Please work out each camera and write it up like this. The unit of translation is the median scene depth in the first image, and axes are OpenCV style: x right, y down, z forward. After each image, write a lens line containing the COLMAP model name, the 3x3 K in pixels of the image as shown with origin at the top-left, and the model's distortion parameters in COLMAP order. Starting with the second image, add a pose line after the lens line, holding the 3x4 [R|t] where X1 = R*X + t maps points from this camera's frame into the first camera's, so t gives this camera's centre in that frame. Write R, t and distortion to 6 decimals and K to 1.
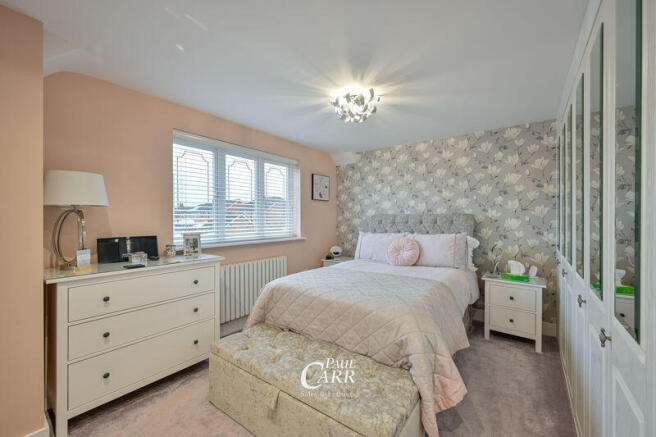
lens RADIAL K [[267.8, 0, 327.5], [0, 267.8, 218.6], [0, 0, 1]] dist [-0.000583, -0.000142]
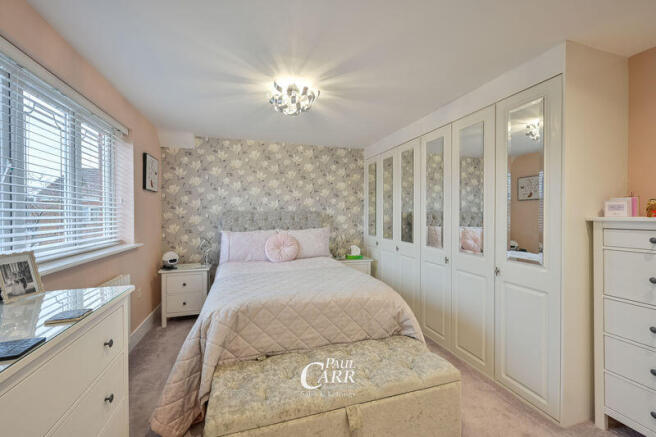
lens RADIAL K [[267.8, 0, 327.5], [0, 267.8, 218.6], [0, 0, 1]] dist [-0.000583, -0.000142]
pose [[0.587008, -0.015794, 0.809427, -0.391594], [0.002354, 0.999839, 0.017802, -0.006517], [-0.809577, -0.008544, 0.586951, 0.218224]]
